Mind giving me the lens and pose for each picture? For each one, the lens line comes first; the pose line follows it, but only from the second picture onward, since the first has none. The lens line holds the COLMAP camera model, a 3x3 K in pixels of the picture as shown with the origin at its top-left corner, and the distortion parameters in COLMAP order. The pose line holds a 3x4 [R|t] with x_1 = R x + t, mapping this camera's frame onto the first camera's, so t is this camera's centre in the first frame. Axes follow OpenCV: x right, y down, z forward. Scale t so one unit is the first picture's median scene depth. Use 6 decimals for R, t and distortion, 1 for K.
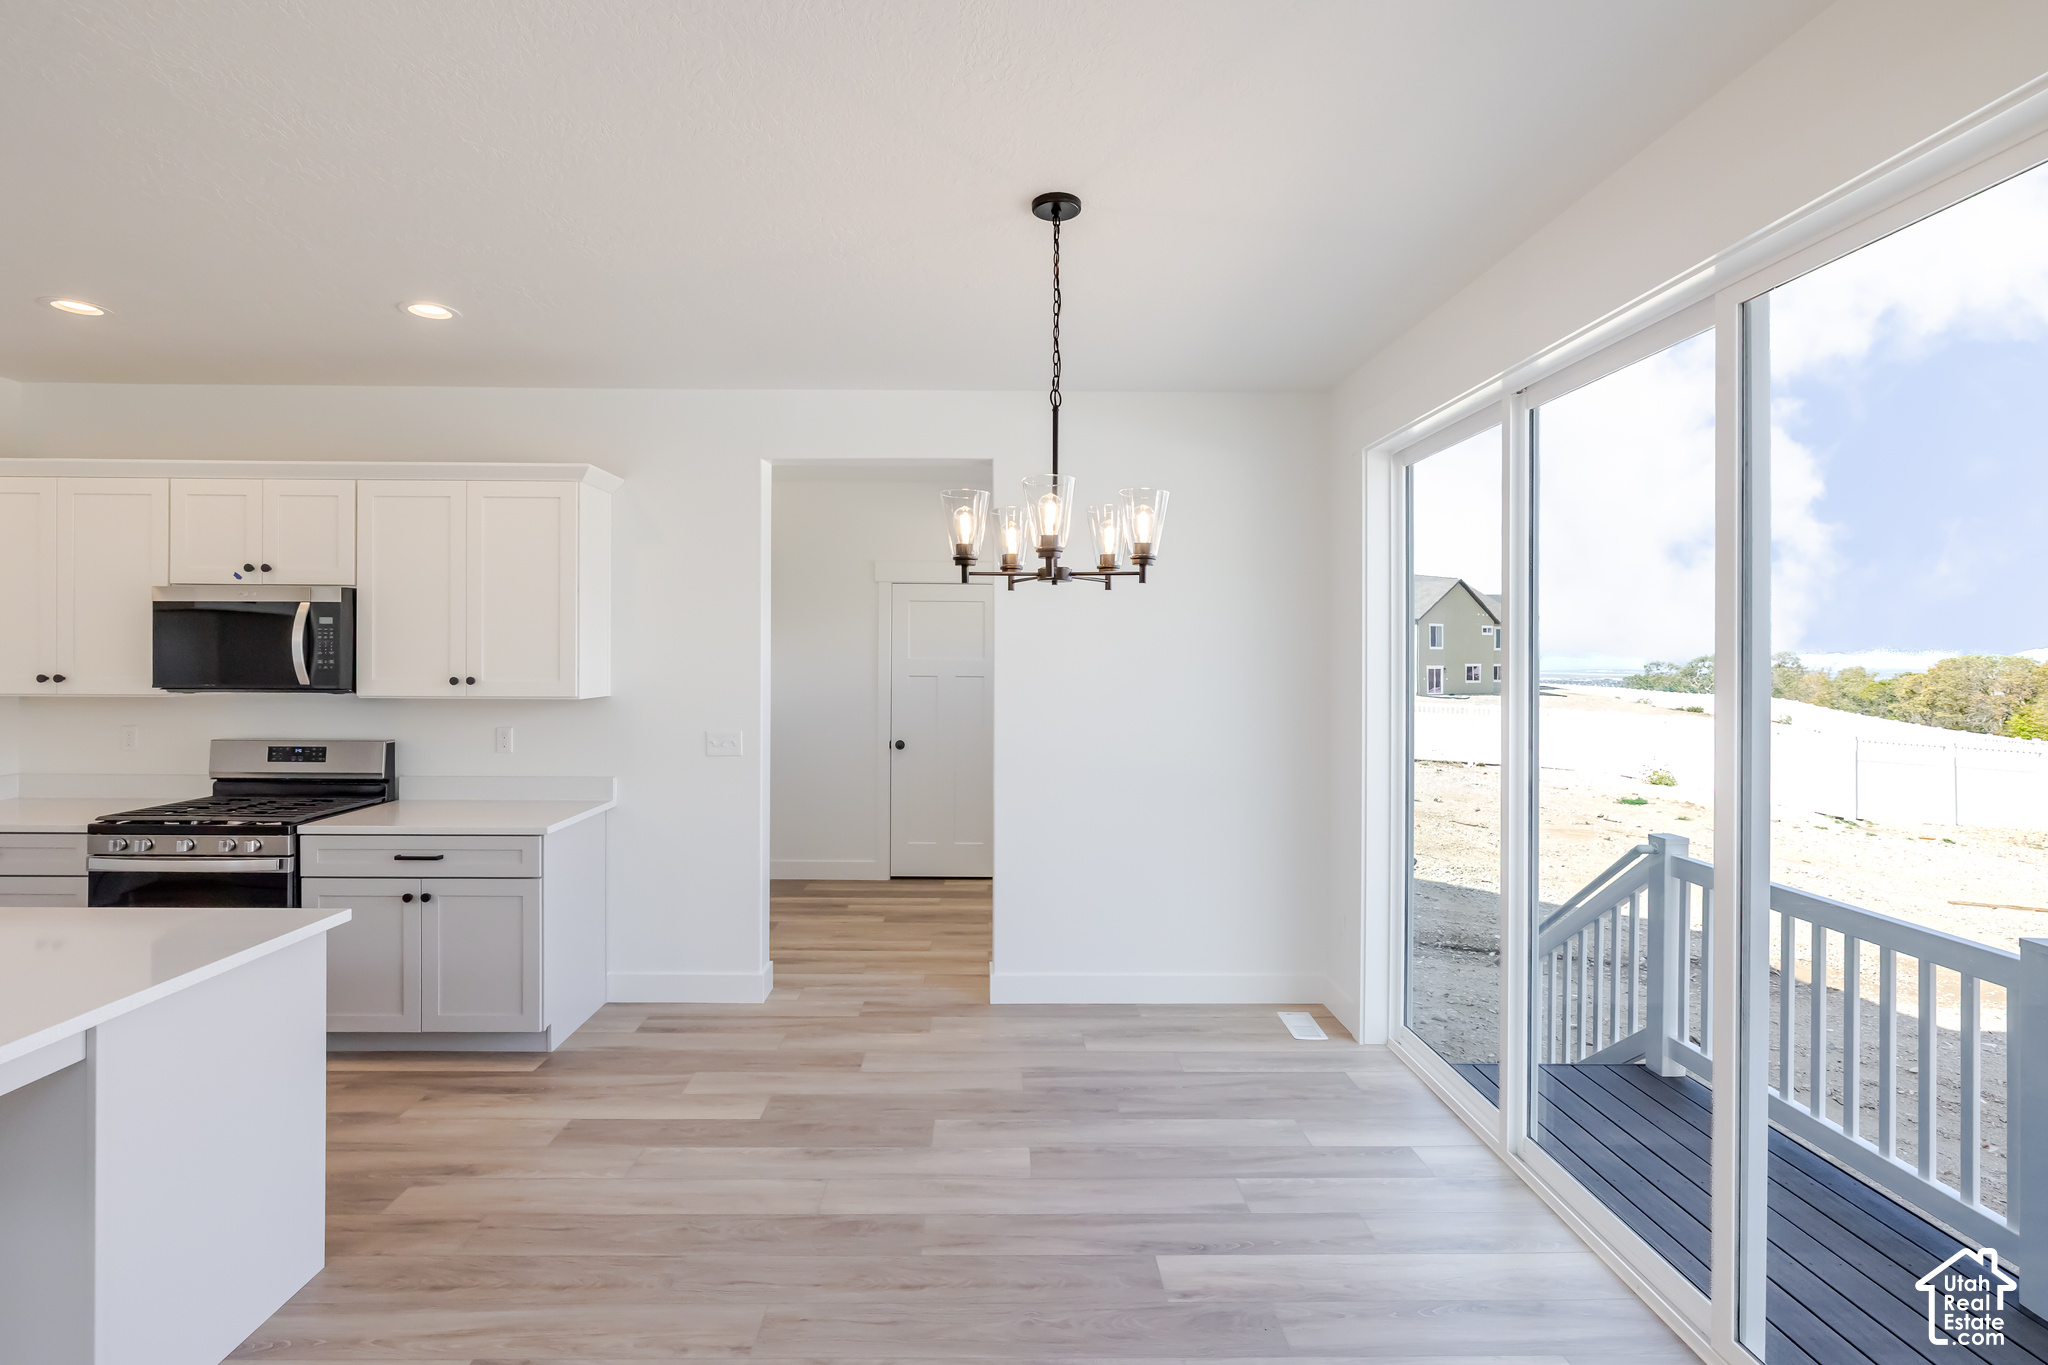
lens RADIAL K [[958.9, 0, 1026.5], [0, 958.9, 626.9], [0, 0, 1]] dist [-0.002778, -0.000485]
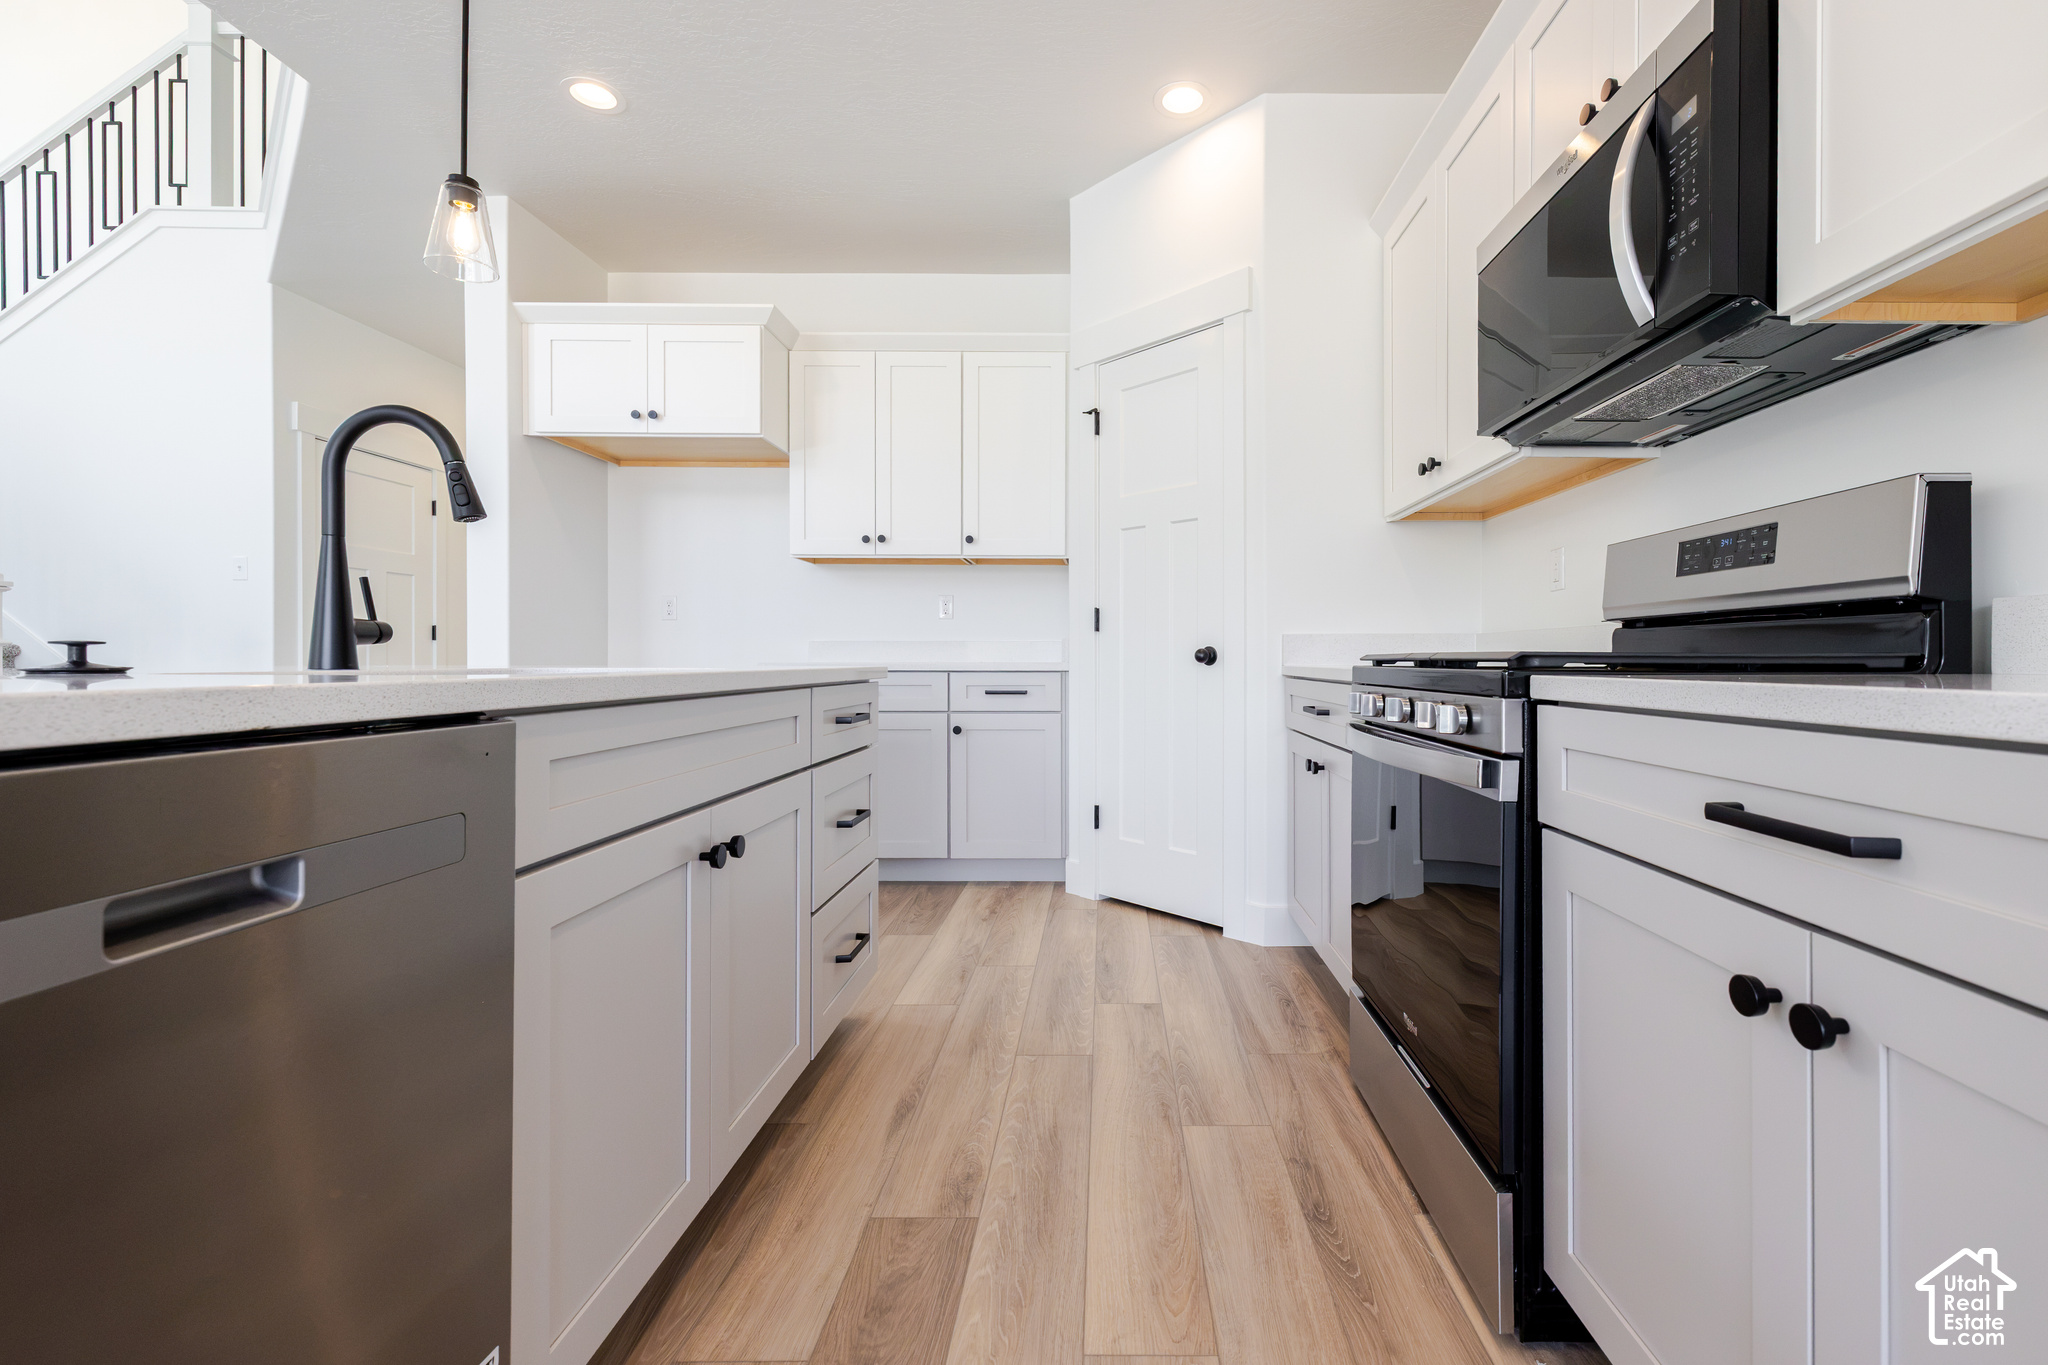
lens RADIAL K [[903.6, 0, 1088.8], [0, 903.6, 659.0], [0, 0, 1]] dist [0.001372, 0.000418]
pose [[-0.027795, -0.006453, -0.999593, -0.393941], [0.022800, 0.999715, -0.007088, 0.185825], [0.999354, -0.022987, -0.027640, 0.786081]]
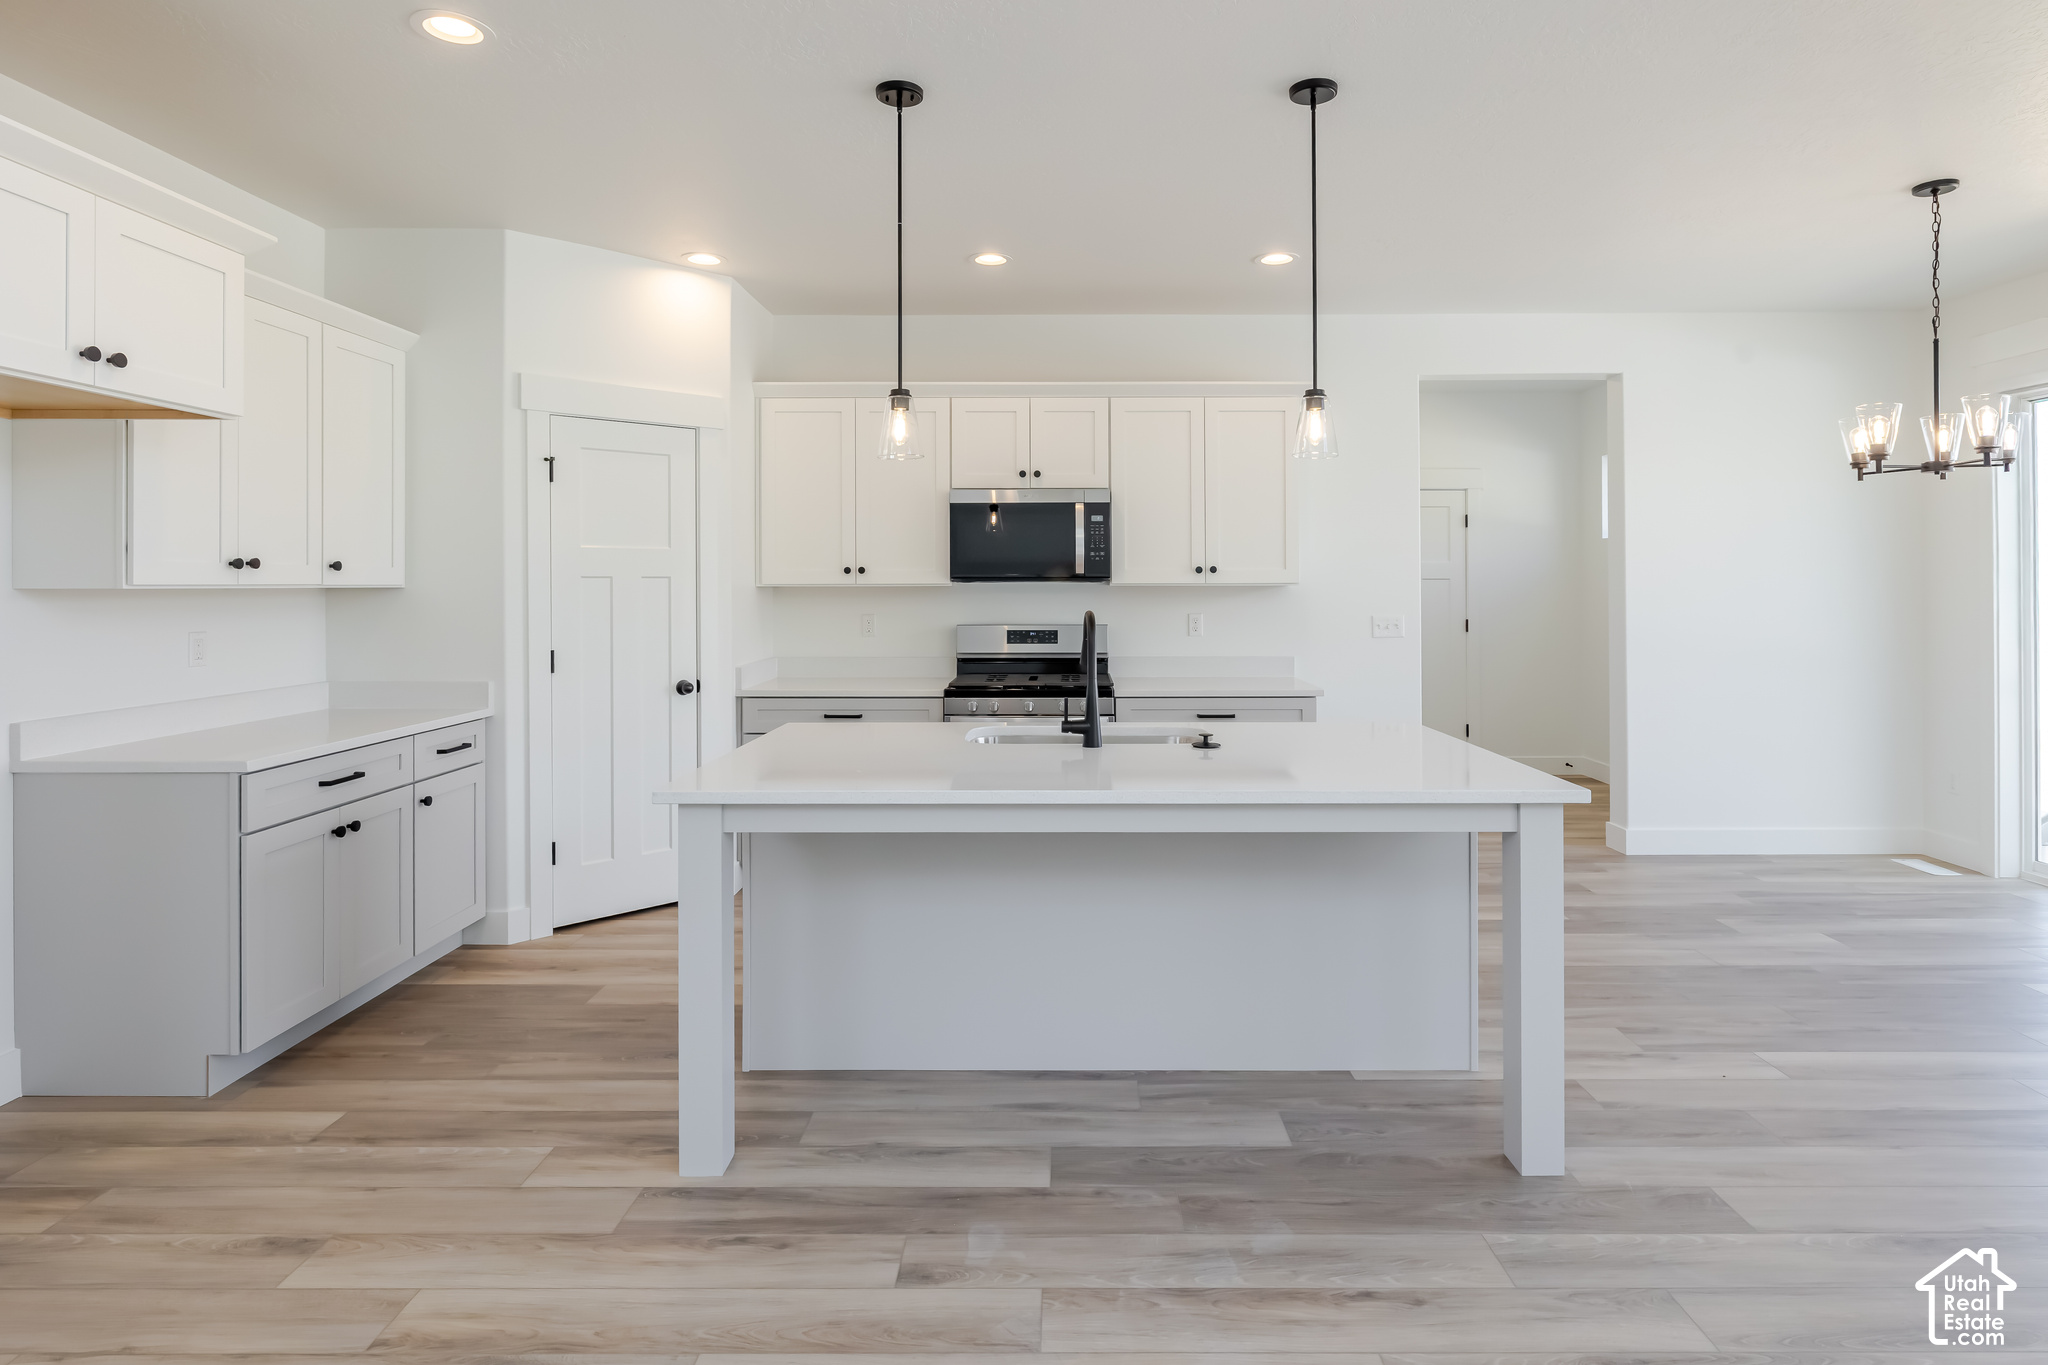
lens RADIAL K [[1115.4, 0, 1061.1], [0, 1115.4, 555.5], [0, 0, 1]] dist [0.000463, -0.000348]
pose [[0.999835, -0.008775, -0.015914, -0.748378], [0.008813, 0.999959, 0.002292, 0.034686], [0.015893, -0.002432, 0.999871, -0.355196]]
